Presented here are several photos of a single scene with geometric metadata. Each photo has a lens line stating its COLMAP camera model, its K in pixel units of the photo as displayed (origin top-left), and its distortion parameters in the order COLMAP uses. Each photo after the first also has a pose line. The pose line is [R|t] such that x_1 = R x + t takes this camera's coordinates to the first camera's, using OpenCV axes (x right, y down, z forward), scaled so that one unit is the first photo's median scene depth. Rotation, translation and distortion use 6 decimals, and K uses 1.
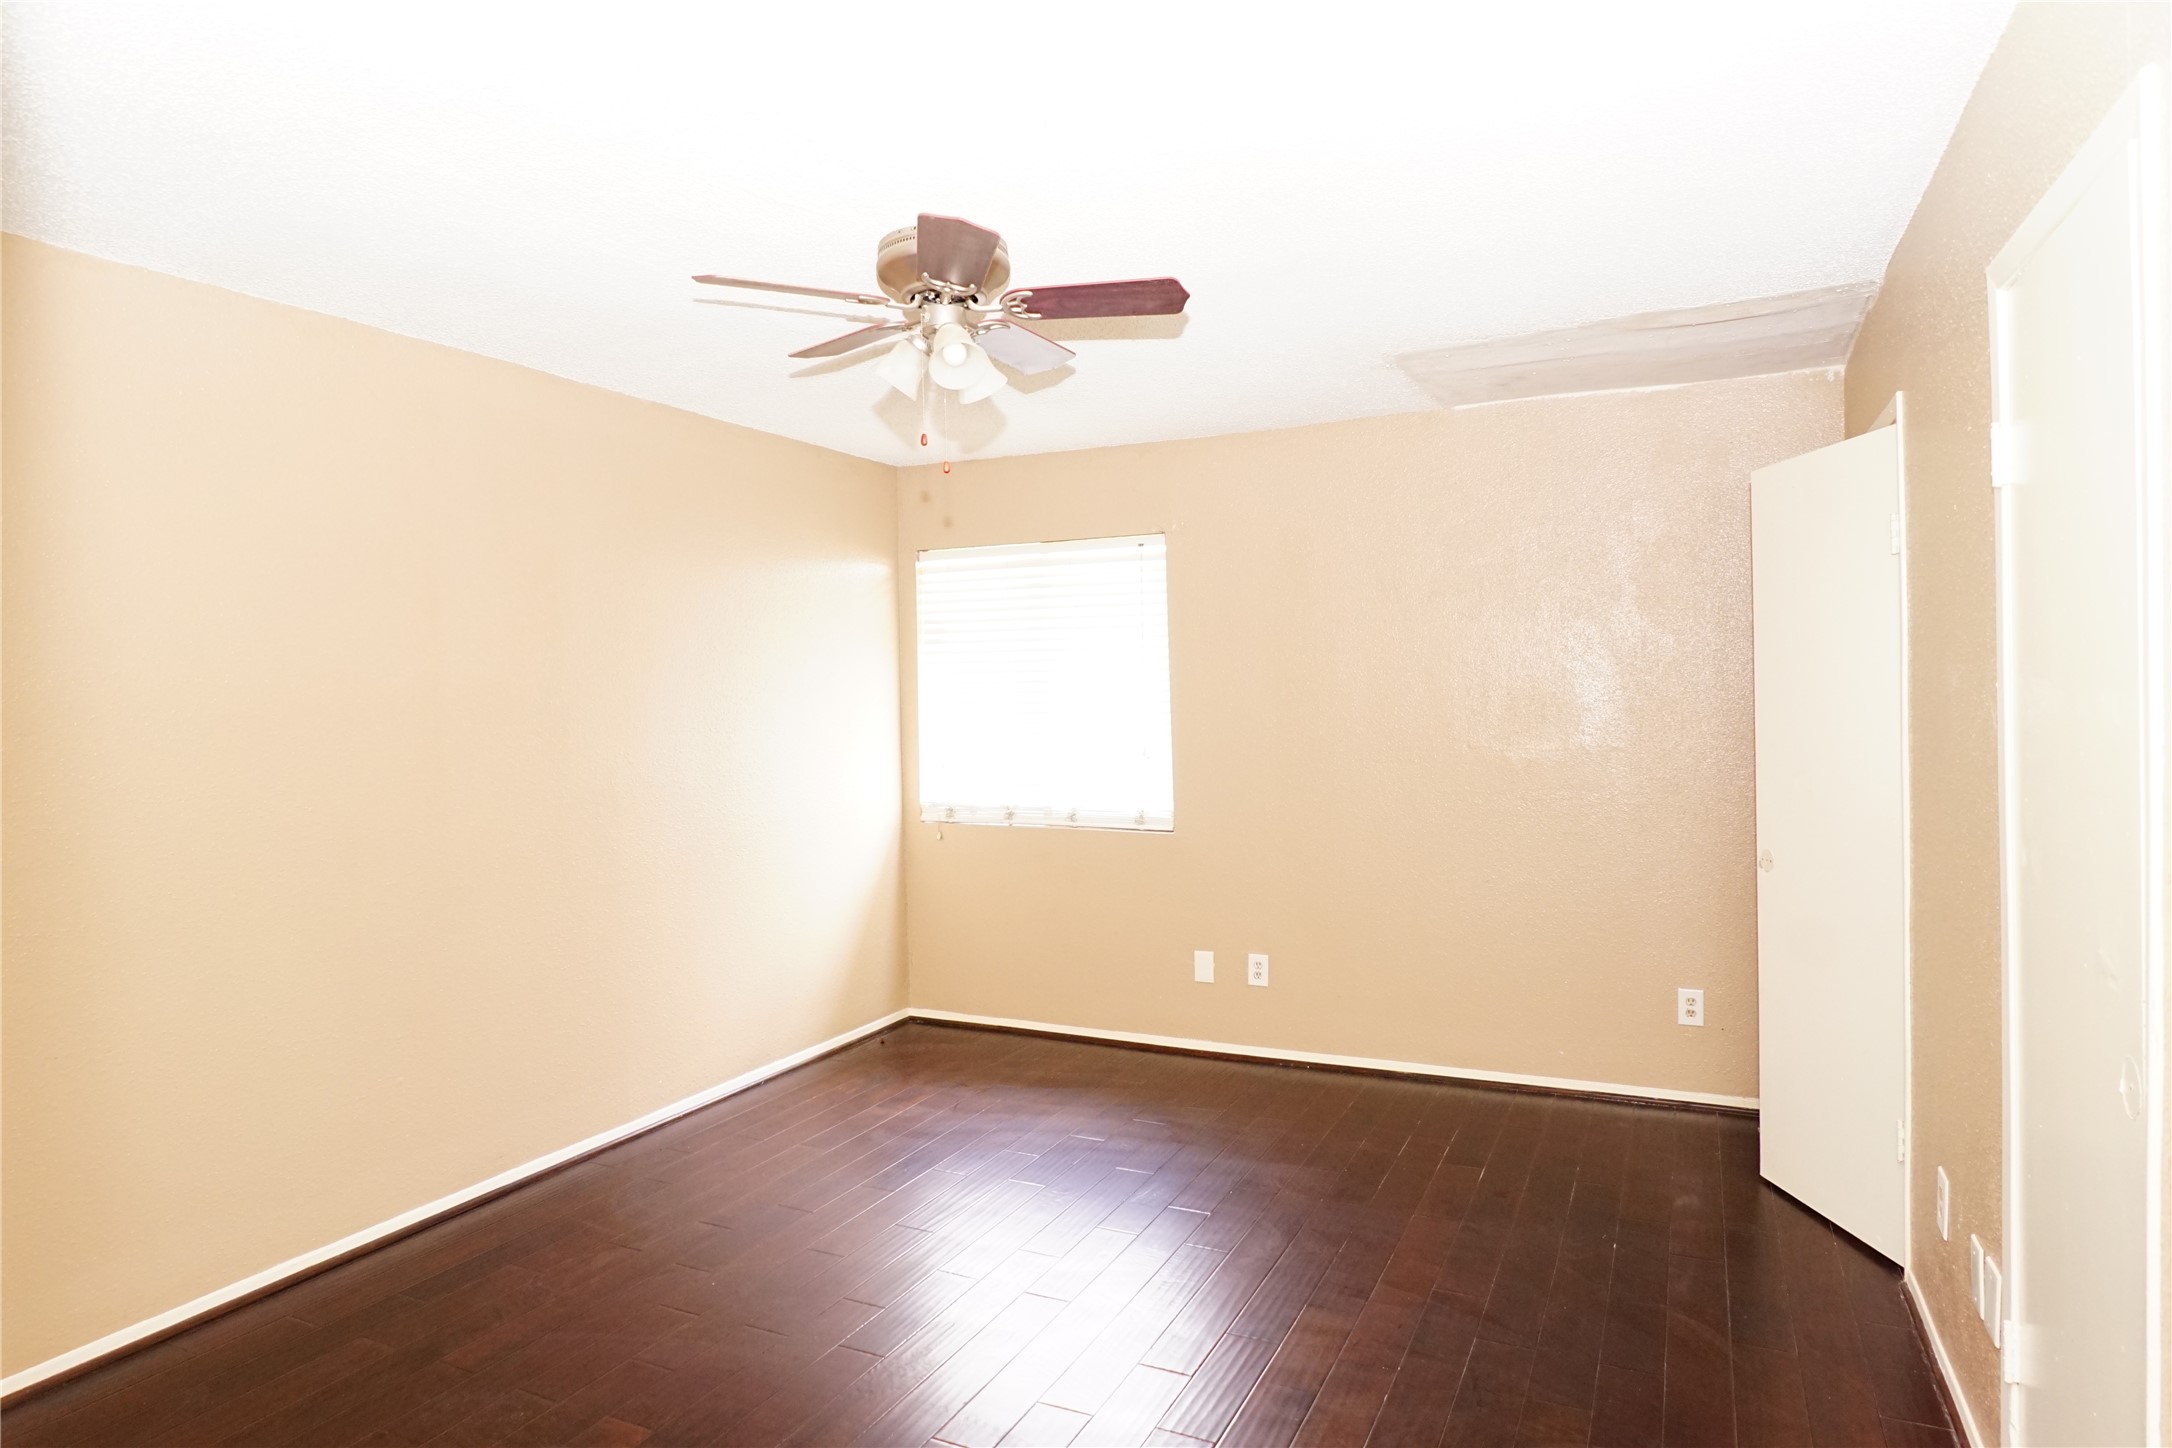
lens RADIAL K [[1266.9, 0, 1100.2], [0, 1266.9, 708.4], [0, 0, 1]] dist [-0.025335, 0.013572]
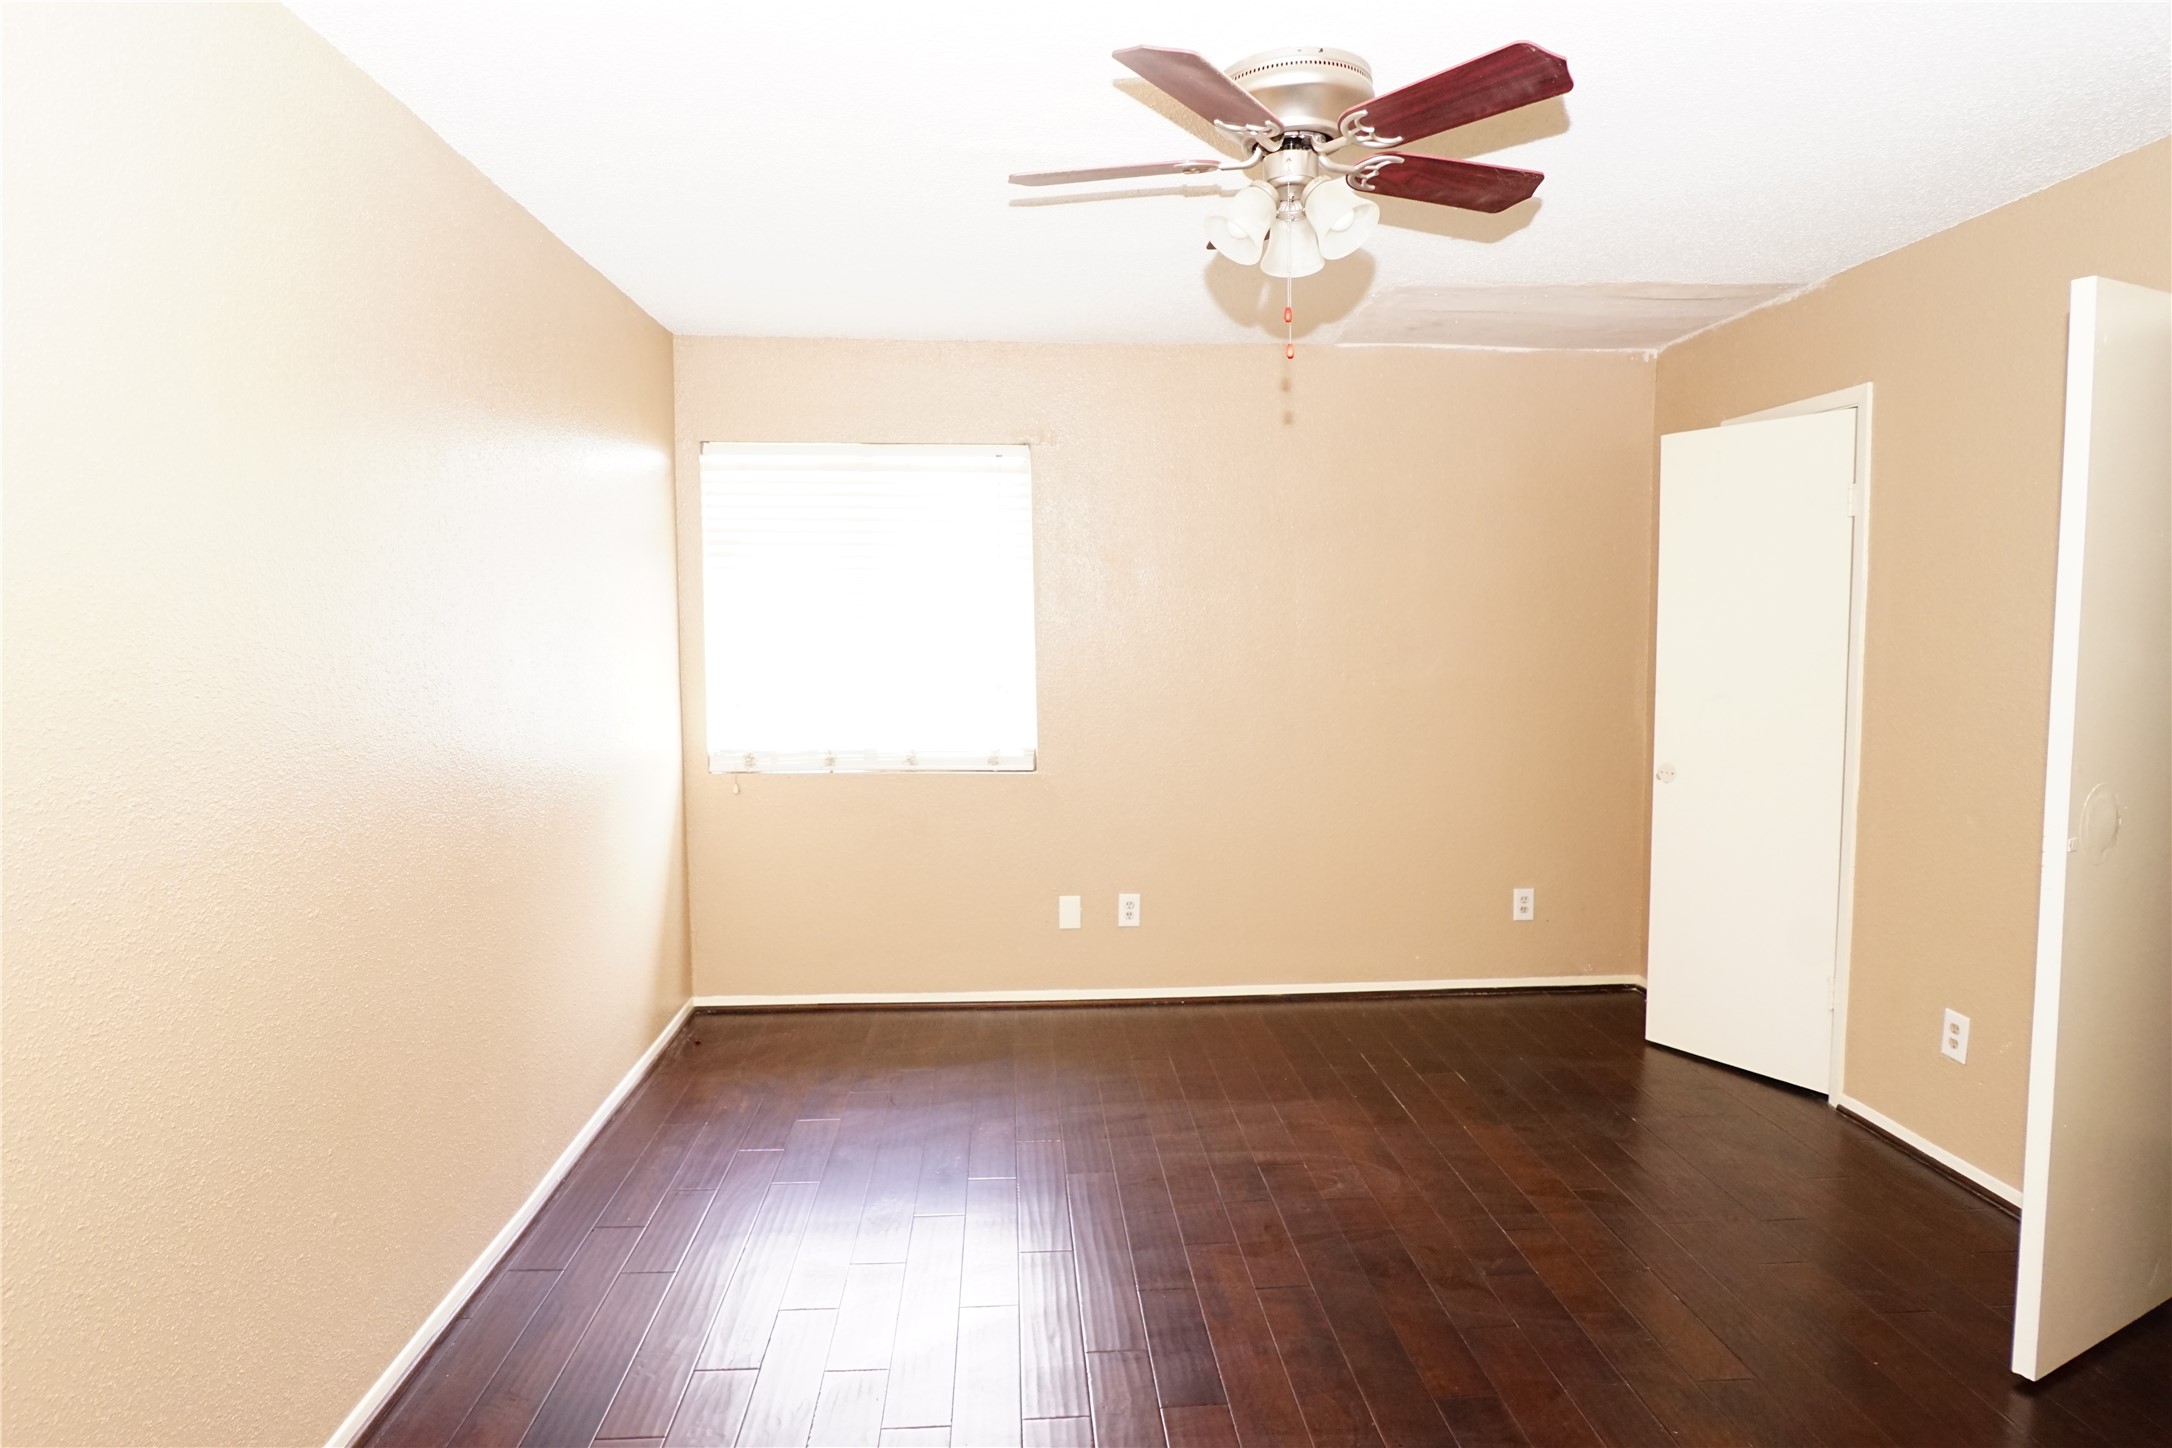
lens RADIAL K [[1266.9, 0, 1098.0], [0, 1266.9, 709.8], [0, 0, 1]] dist [-0.025335, 0.013572]
pose [[0.869791, -0.020739, 0.492984, -0.356622], [-0.007020, 0.998495, 0.054391, 0.001775], [-0.493371, -0.050770, 0.868336, 0.175467]]
